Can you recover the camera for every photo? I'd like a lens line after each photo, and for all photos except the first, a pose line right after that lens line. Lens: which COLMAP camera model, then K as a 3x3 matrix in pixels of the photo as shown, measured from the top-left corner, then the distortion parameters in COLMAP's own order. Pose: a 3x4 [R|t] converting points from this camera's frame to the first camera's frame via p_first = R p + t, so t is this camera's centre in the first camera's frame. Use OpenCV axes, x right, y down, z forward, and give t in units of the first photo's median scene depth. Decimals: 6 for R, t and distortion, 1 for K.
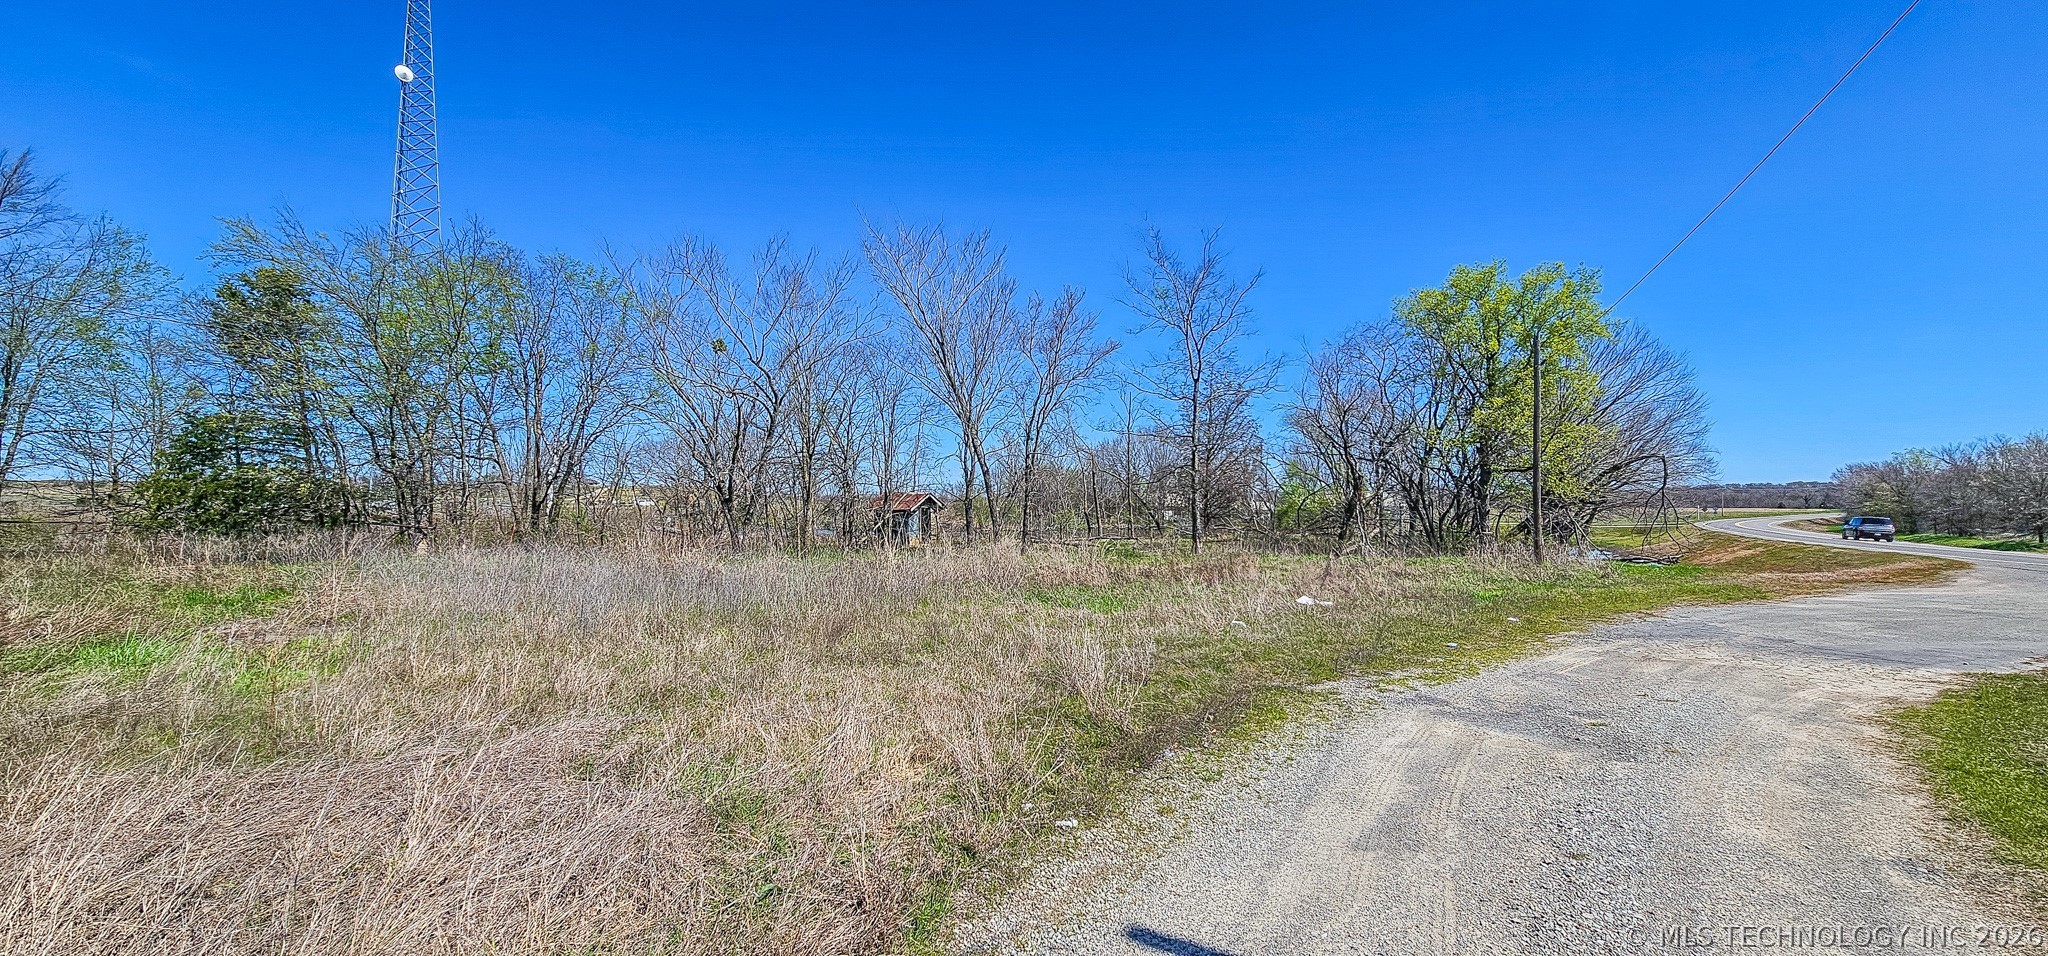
lens RADIAL K [[835.9, 0, 1028.4], [0, 835.9, 480.3], [0, 0, 1]] dist [-0.003772, 0.002133]
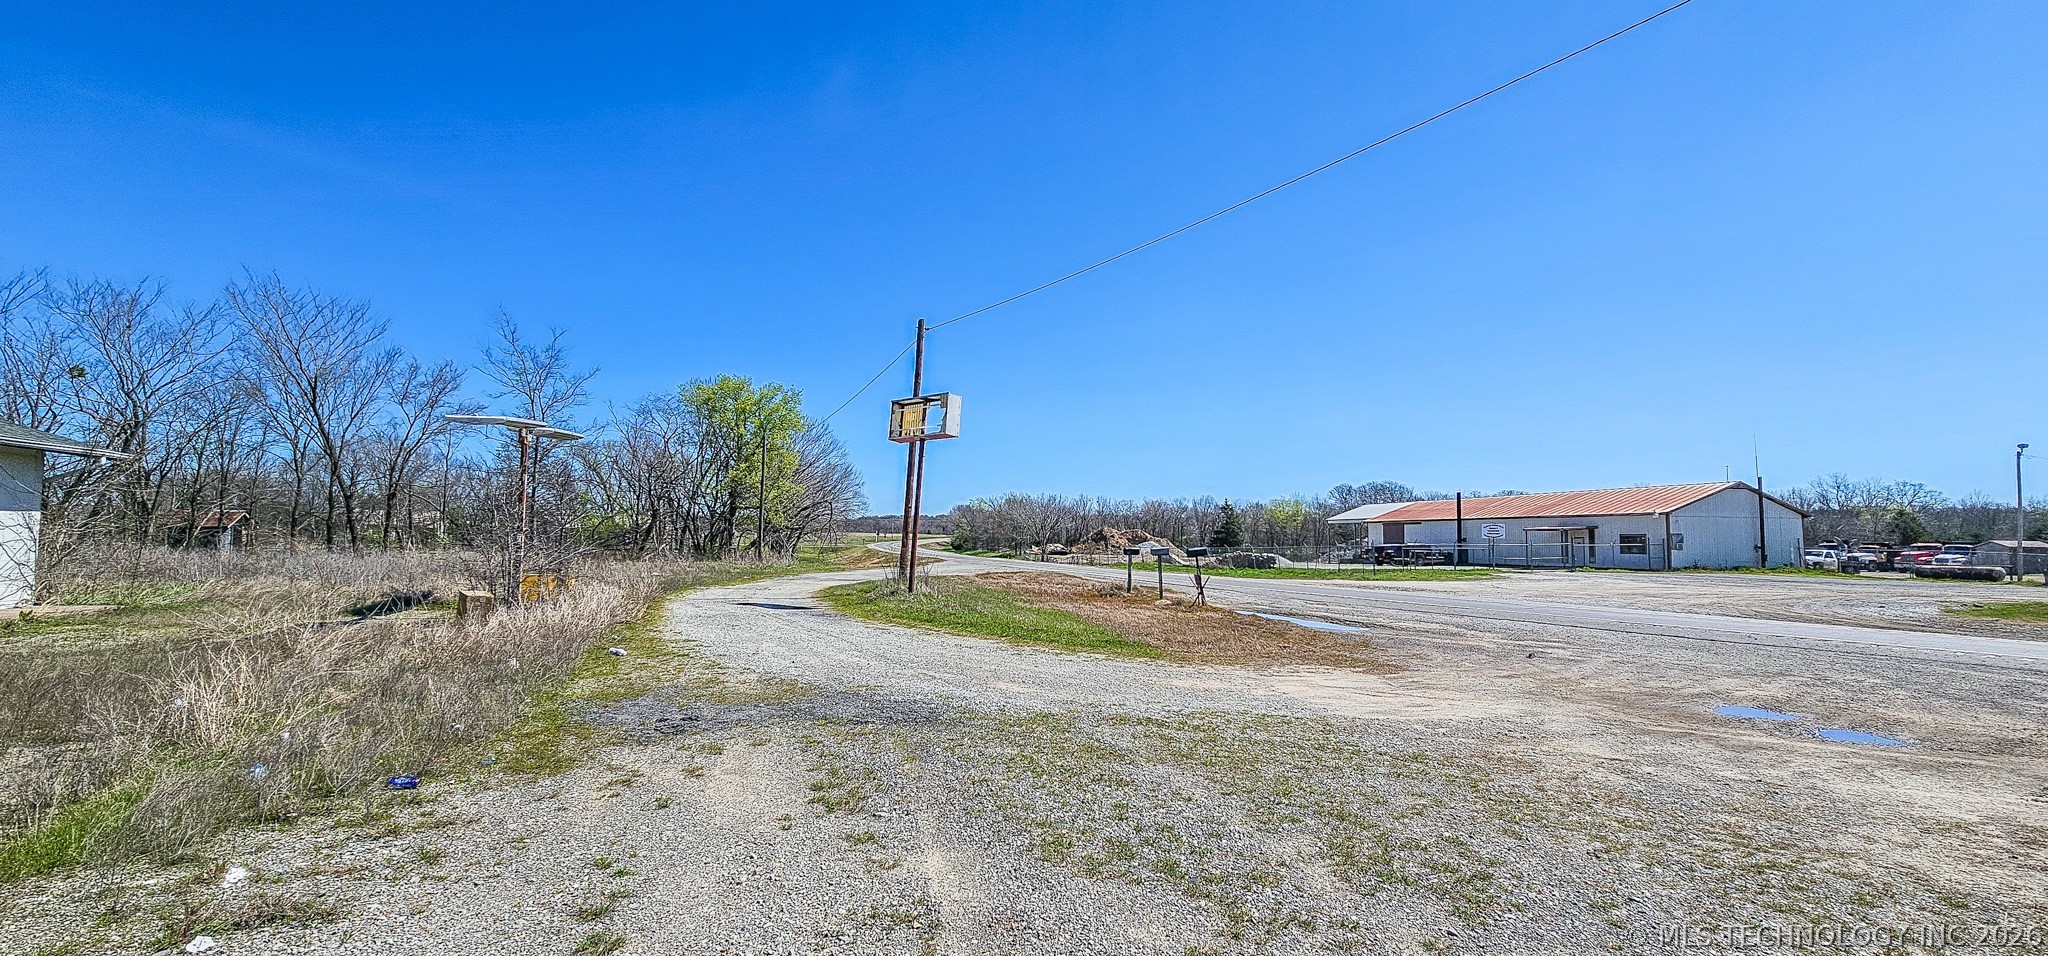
lens RADIAL K [[835.9, 0, 1041.4], [0, 835.9, 489.9], [0, 0, 1]] dist [-0.003772, 0.002133]
pose [[0.653787, 0.048335, 0.755133, -0.271647], [-0.035438, 0.998819, -0.033251, -0.012731], [-0.755848, -0.005022, 0.654728, -0.484328]]
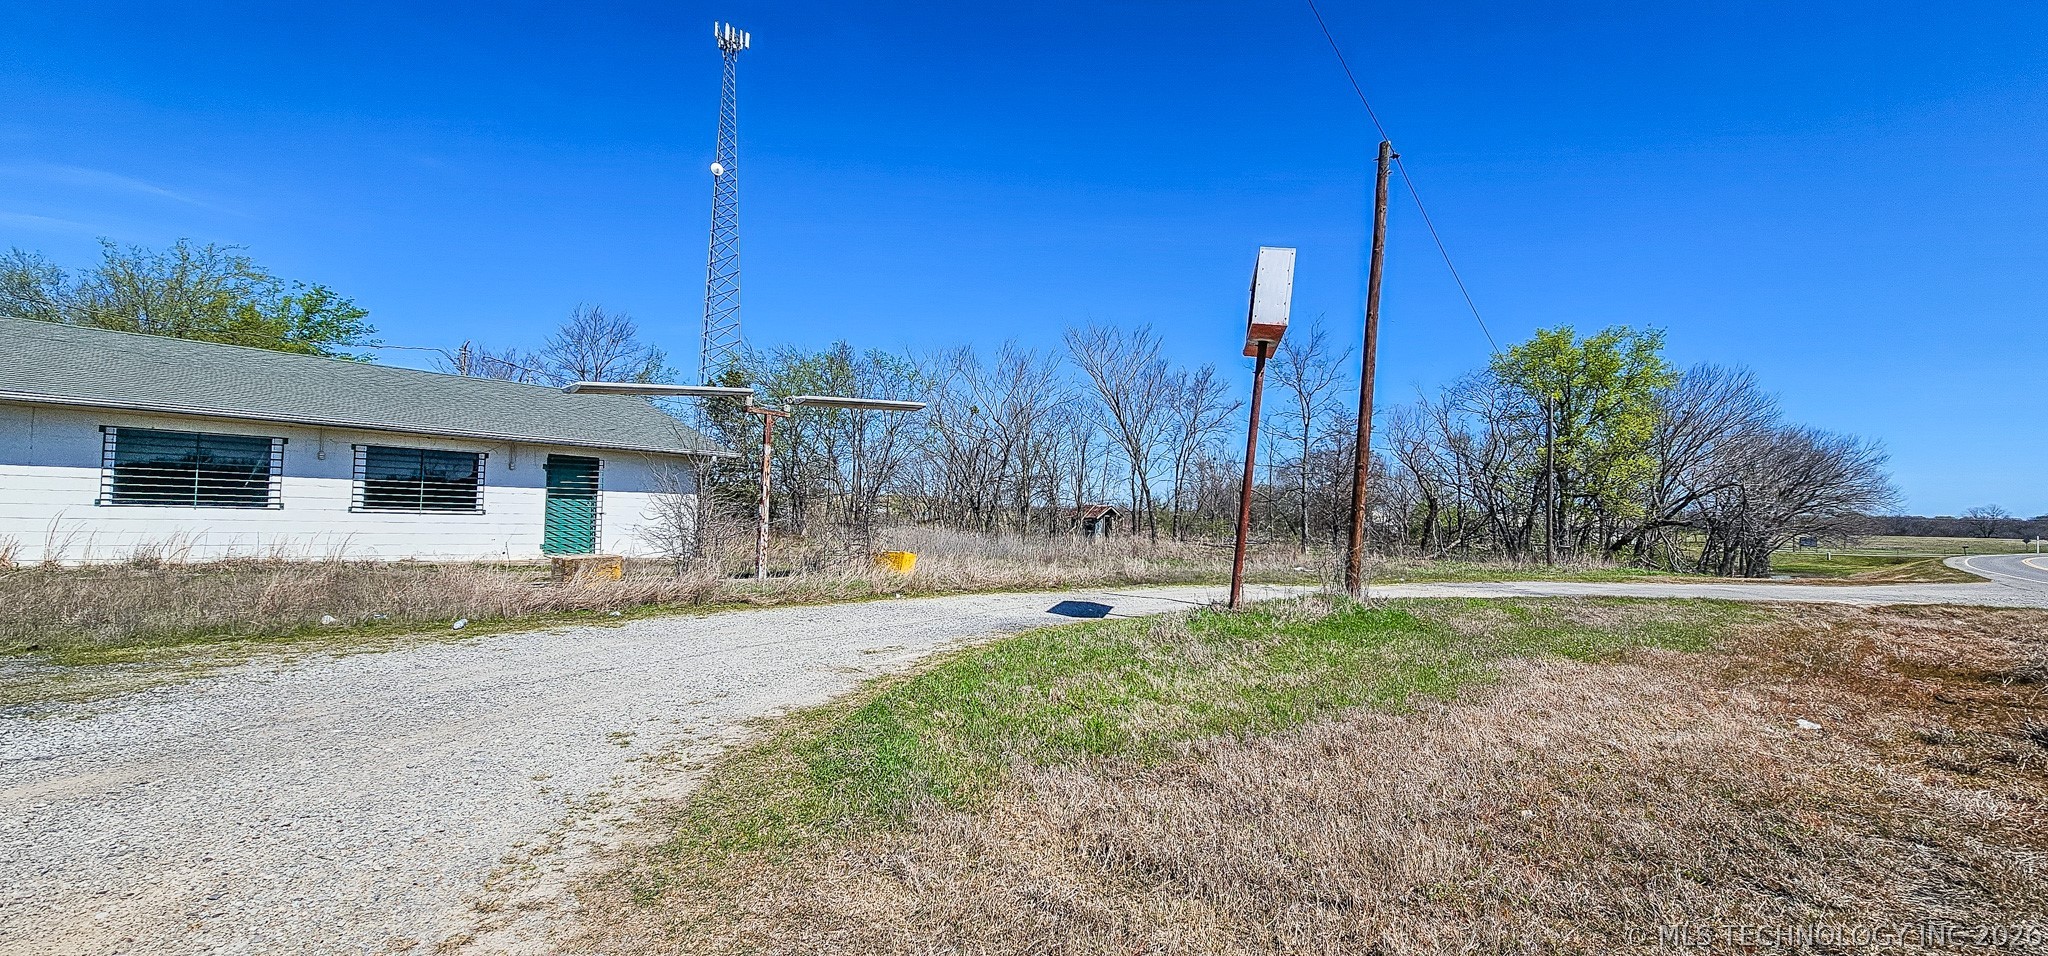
lens RADIAL K [[835.9, 0, 1034.1], [0, 835.9, 484.3], [0, 0, 1]] dist [-0.003772, 0.002133]
pose [[0.971682, 0.012436, -0.235966, 0.088741], [-0.015501, 0.999818, -0.011139, -0.003258], [0.235784, 0.014481, 0.971698, -0.393596]]
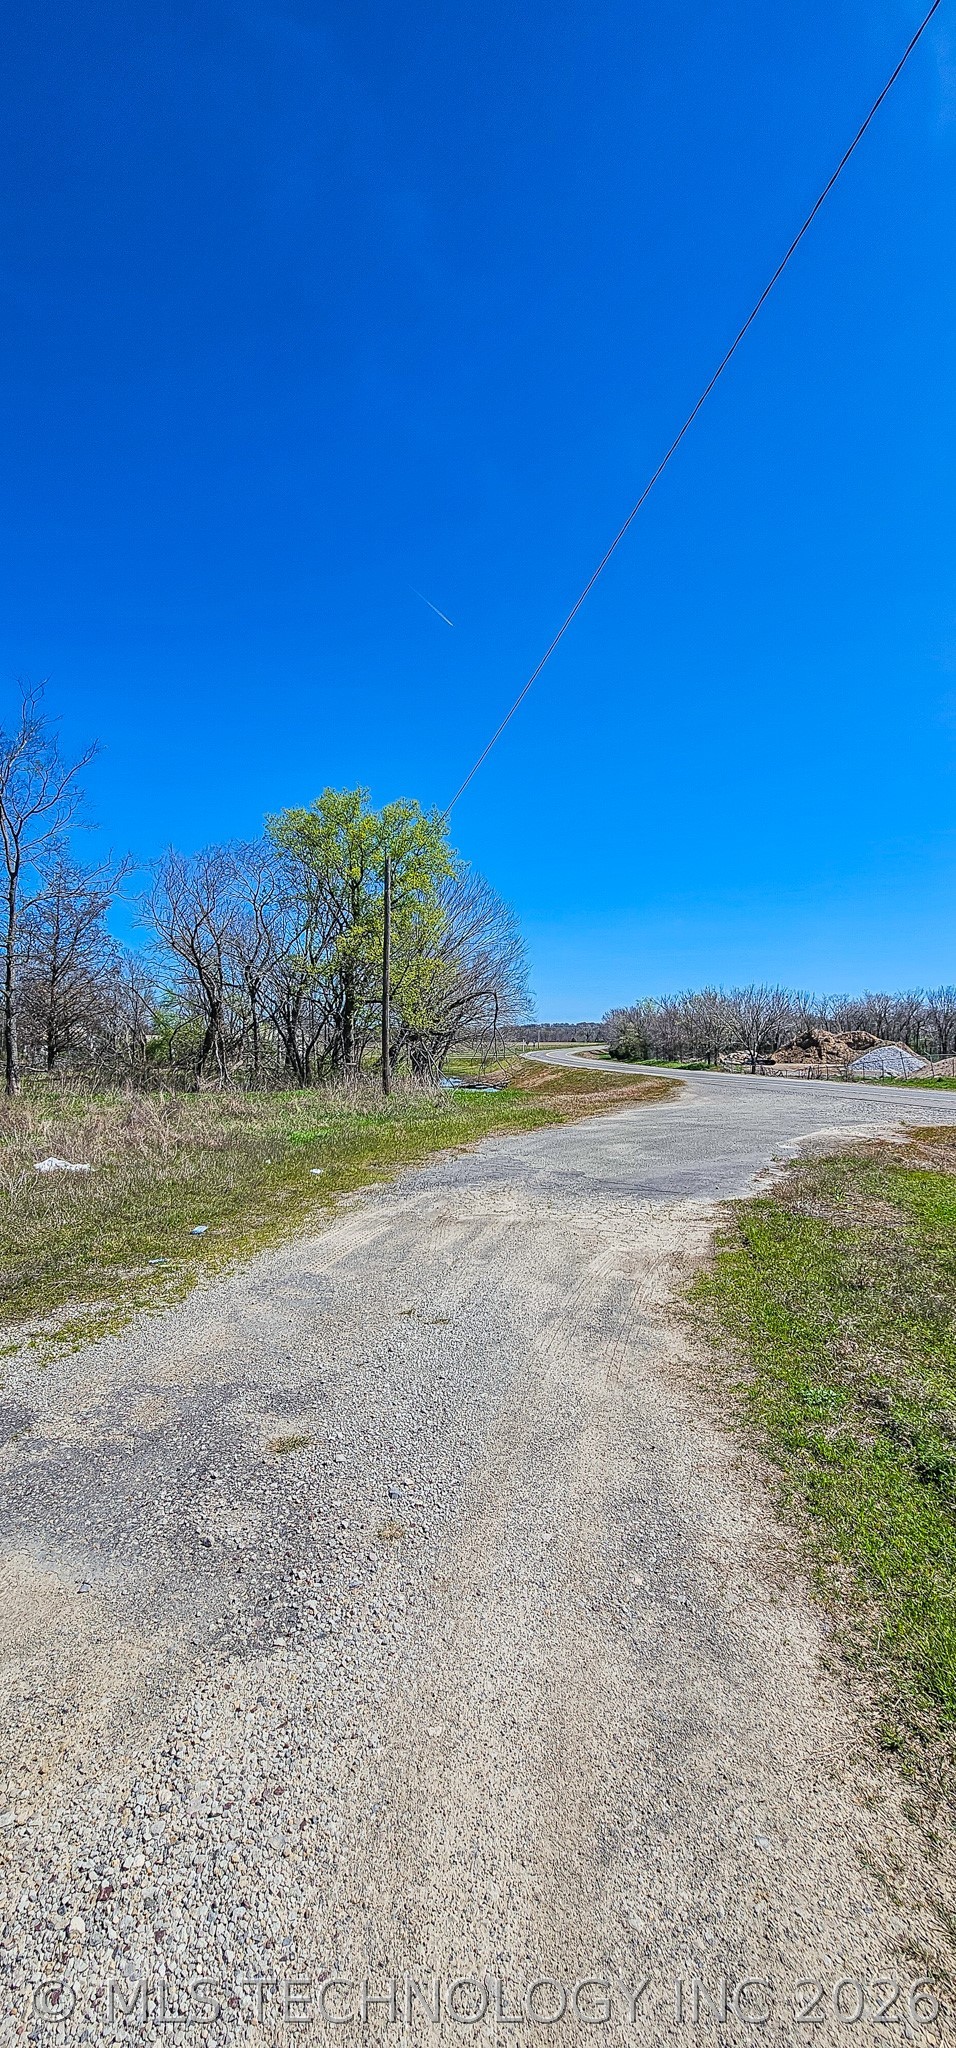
lens RADIAL K [[835.9, 0, 461.1], [0, 835.9, 1027.7], [0, 0, 1]] dist [-0.003772, 0.002133]
pose [[0.825161, 0.006895, 0.564856, 0.102488], [-0.014482, 0.999855, 0.008952, 0.009414], [-0.564712, -0.015567, 0.825141, 0.114859]]
